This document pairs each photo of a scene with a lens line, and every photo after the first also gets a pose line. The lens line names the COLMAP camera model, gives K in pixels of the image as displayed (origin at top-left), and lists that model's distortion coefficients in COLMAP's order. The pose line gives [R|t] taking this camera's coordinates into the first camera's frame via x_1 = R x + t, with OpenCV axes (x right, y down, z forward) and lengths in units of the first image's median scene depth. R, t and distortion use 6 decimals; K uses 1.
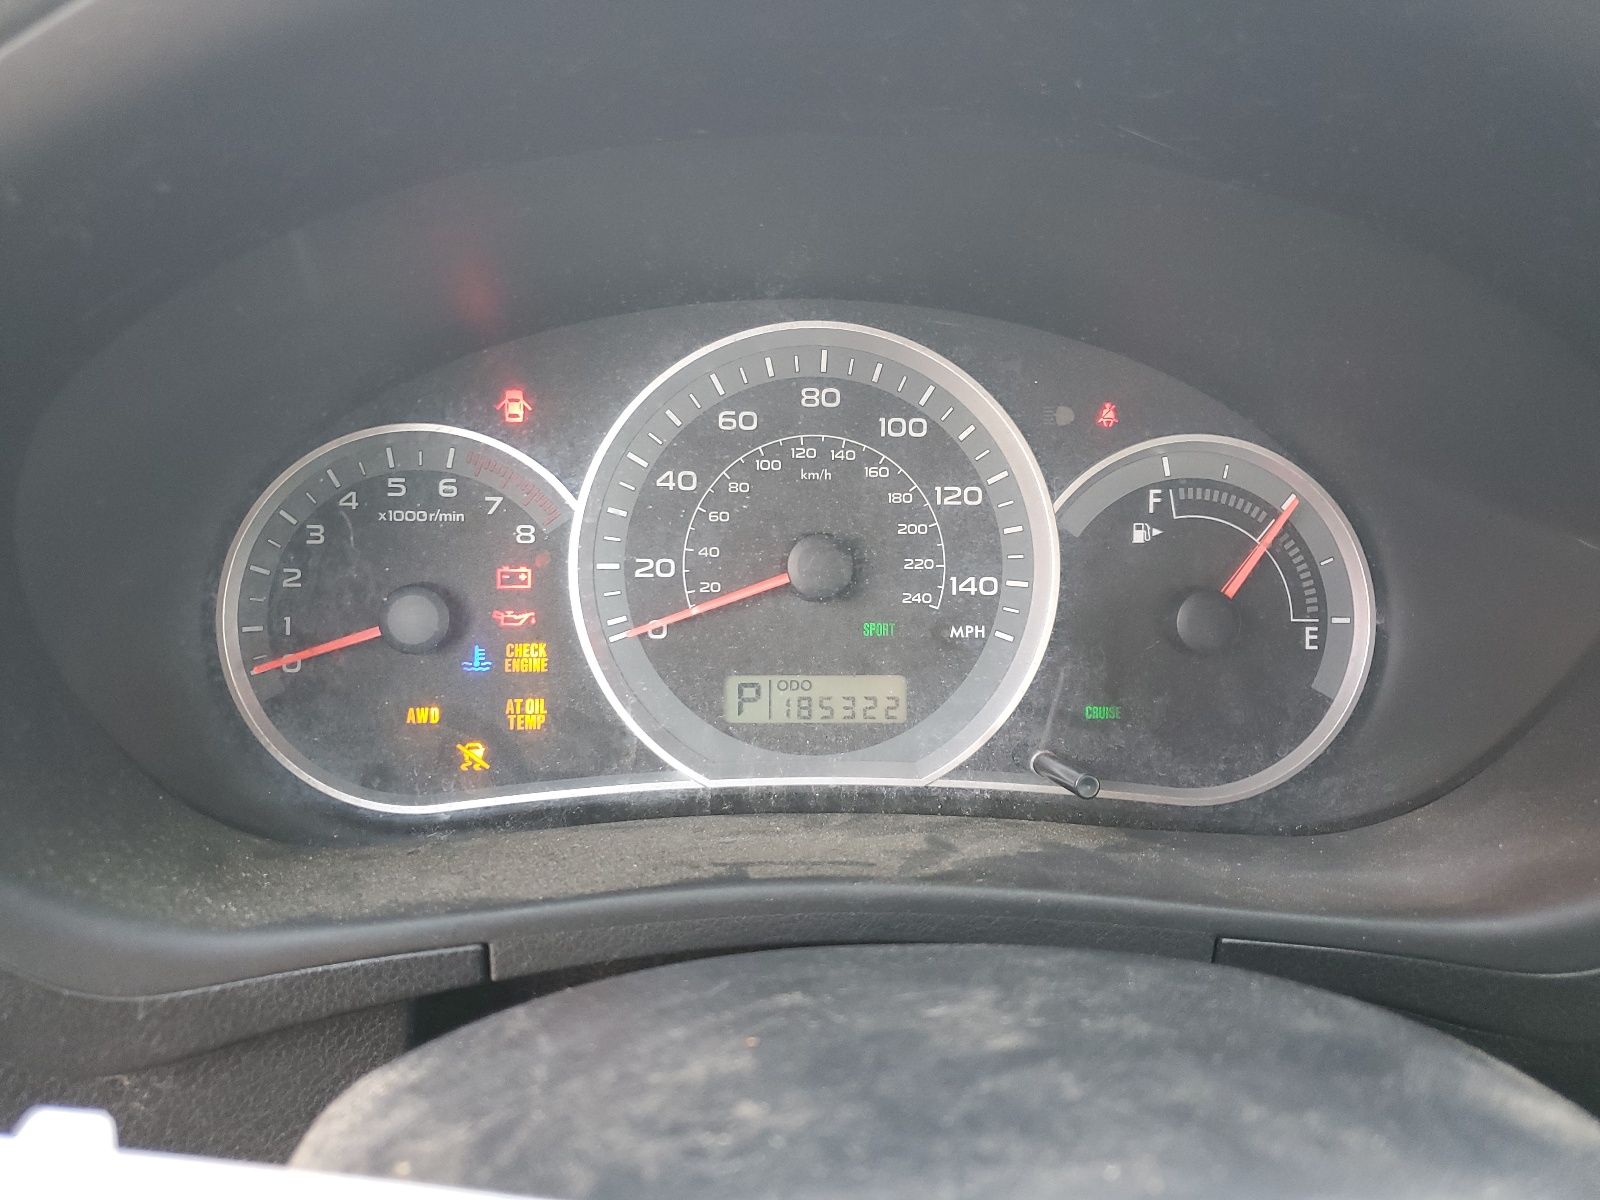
lens RADIAL K [[1216.9, 0, 800.0], [0, 1216.9, 599.6], [0, 0, 1]] dist [-0.006732, -0.002638]
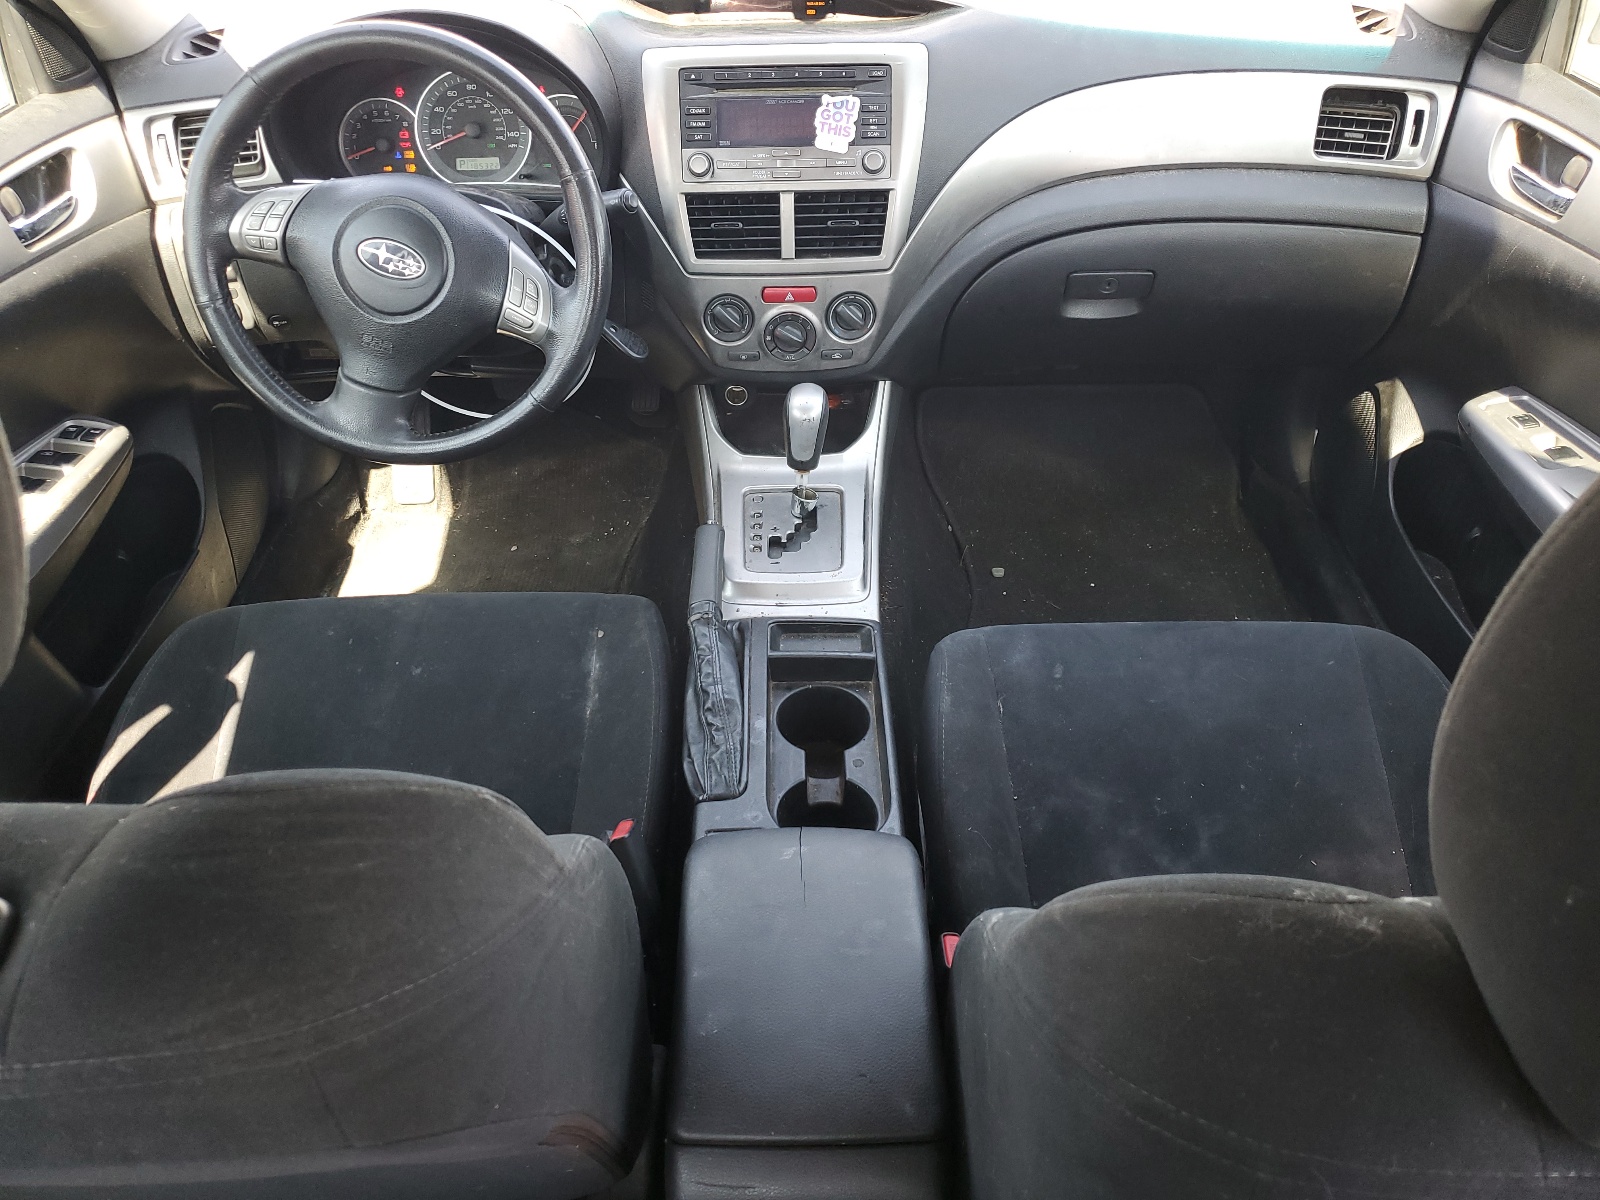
lens RADIAL K [[1216.9, 0, 800.0], [0, 1216.9, 599.9], [0, 0, 1]] dist [-0.006732, -0.002638]
pose [[0.994492, 0.012786, -0.104033, 1.624640], [0.020775, 0.948797, 0.315201, 0.217354], [0.102737, -0.315626, 0.943305, -3.428204]]
